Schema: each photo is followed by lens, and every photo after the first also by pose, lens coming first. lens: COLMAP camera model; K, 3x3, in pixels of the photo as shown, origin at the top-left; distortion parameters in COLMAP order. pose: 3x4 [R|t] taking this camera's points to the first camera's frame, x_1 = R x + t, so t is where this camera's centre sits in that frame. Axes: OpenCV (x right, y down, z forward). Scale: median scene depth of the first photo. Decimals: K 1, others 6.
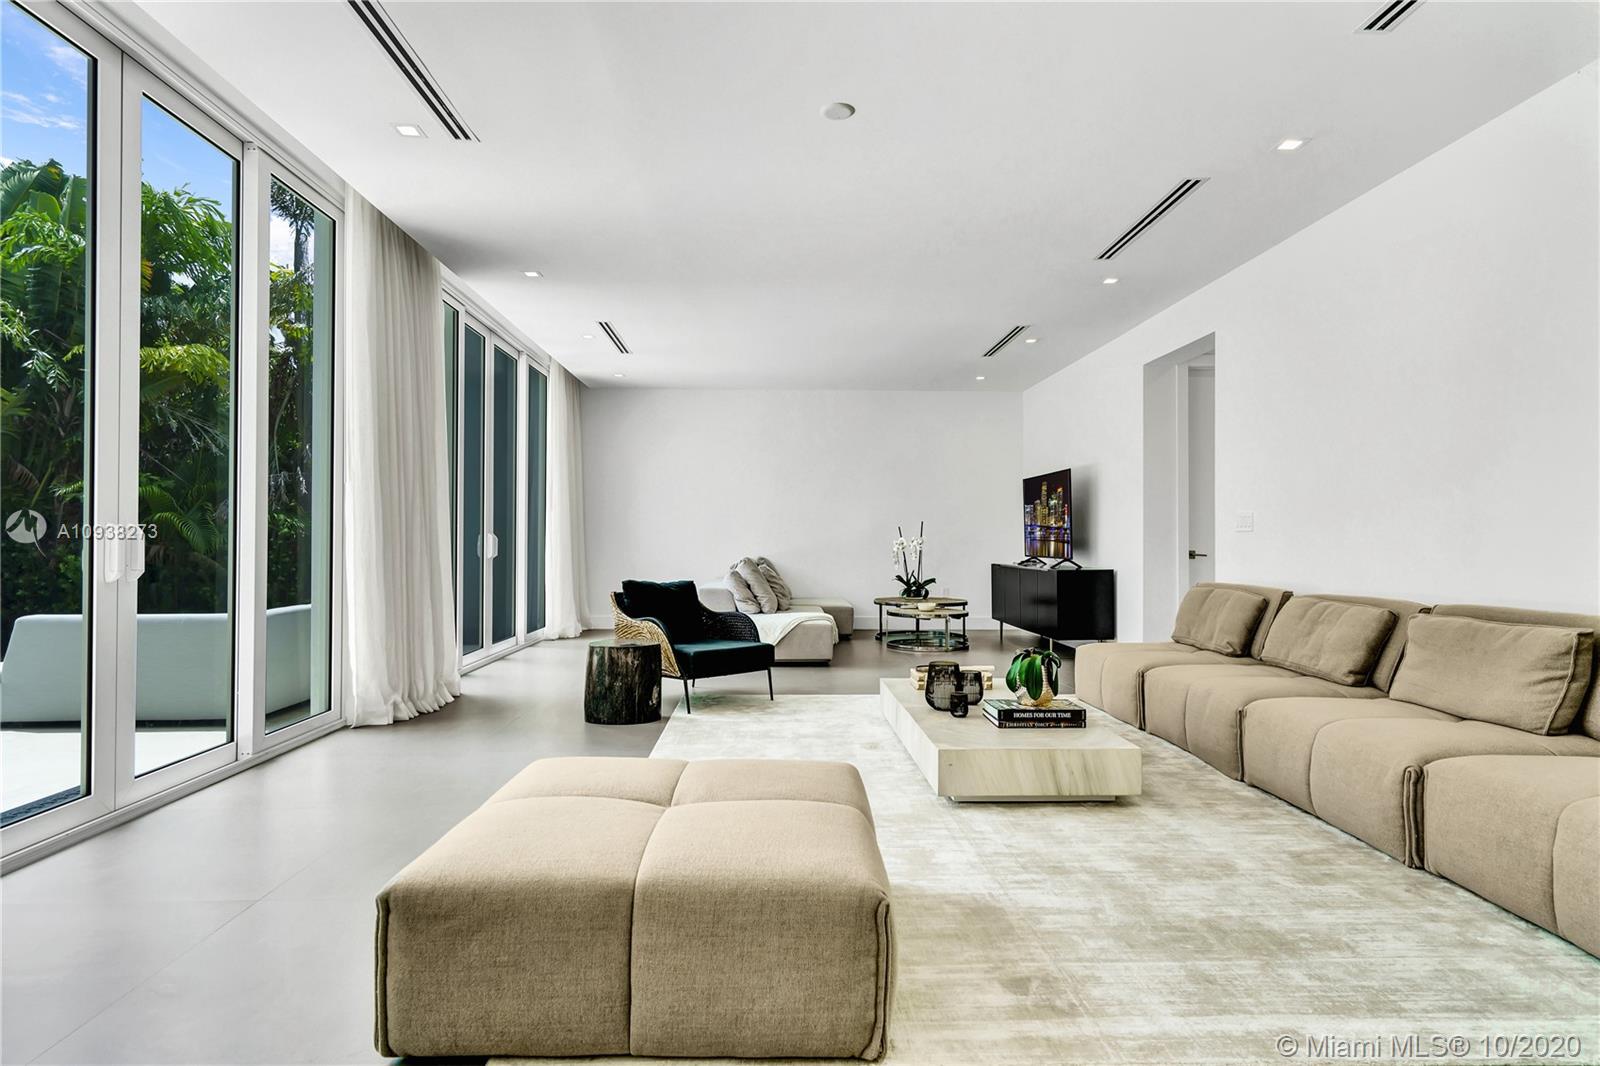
lens RADIAL K [[875.8, 0, 800.0], [0, 875.8, 533.0], [0, 0, 1]] dist [0.000547, 0.000000]
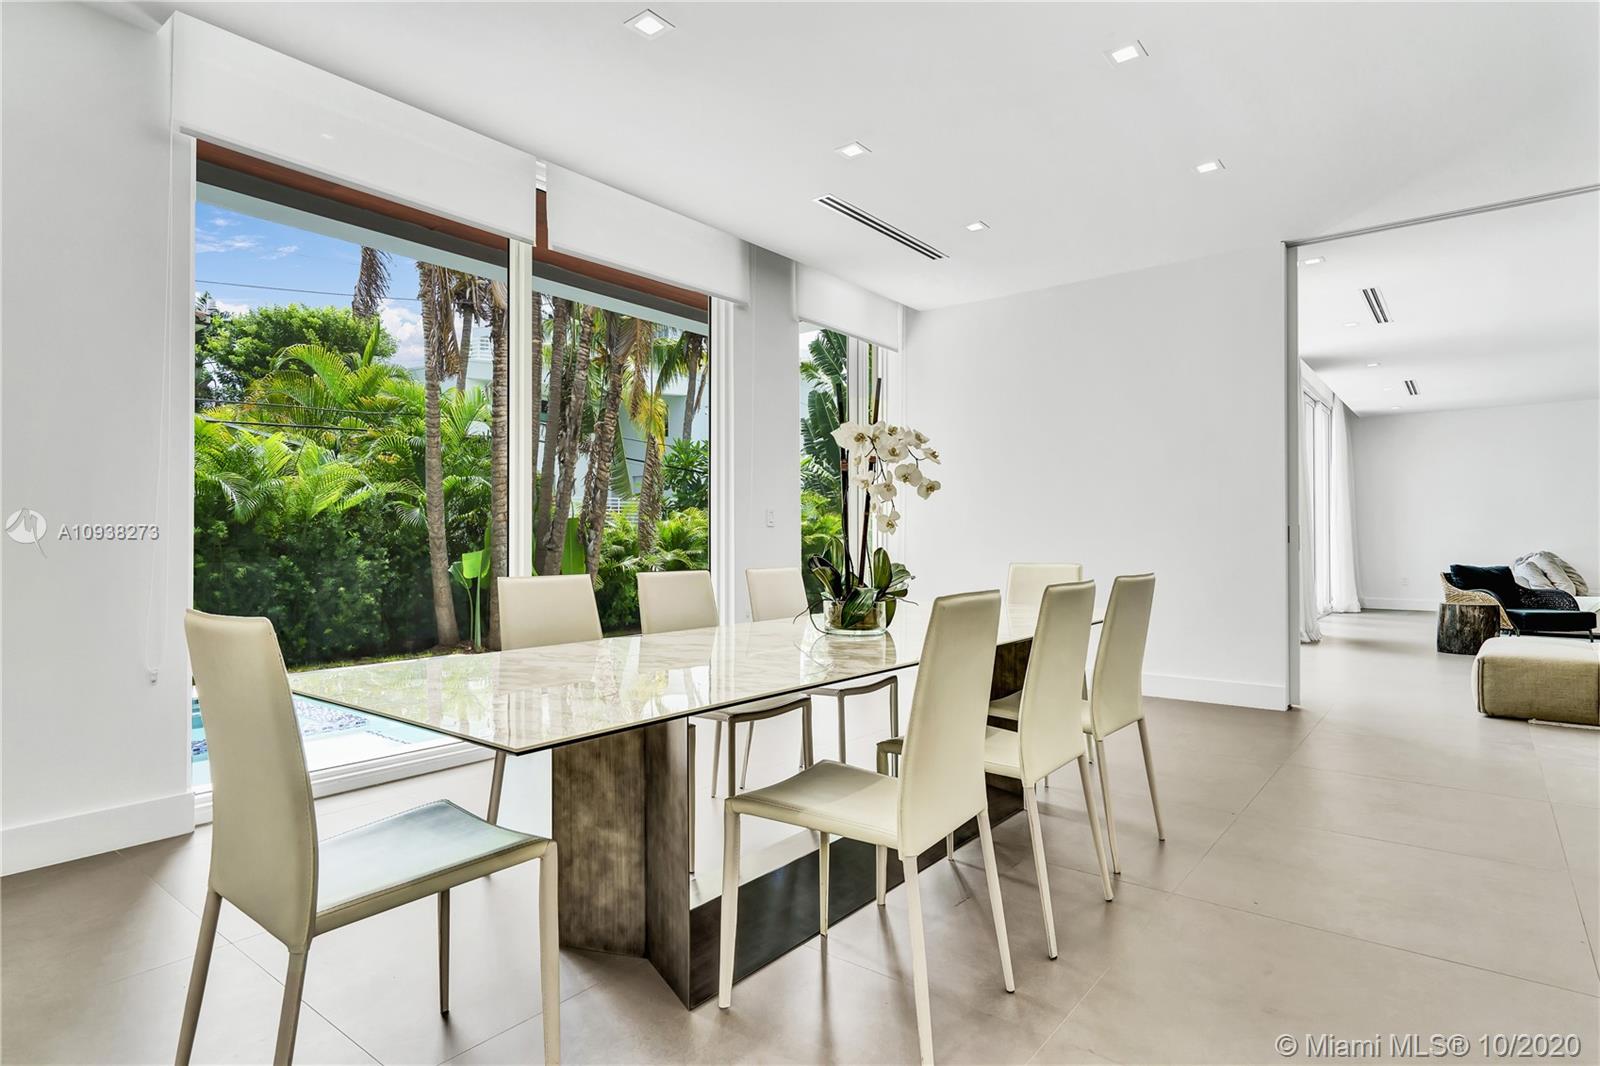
lens RADIAL K [[845.6, 0, 800.0], [0, 845.6, 533.0], [0, 0, 1]] dist [-0.000748, 0.000028]
pose [[0.760517, -0.007786, -0.649271, -0.121140], [0.008177, 0.999964, -0.002414, -0.005497], [0.649267, -0.003473, 0.760553, -0.863249]]
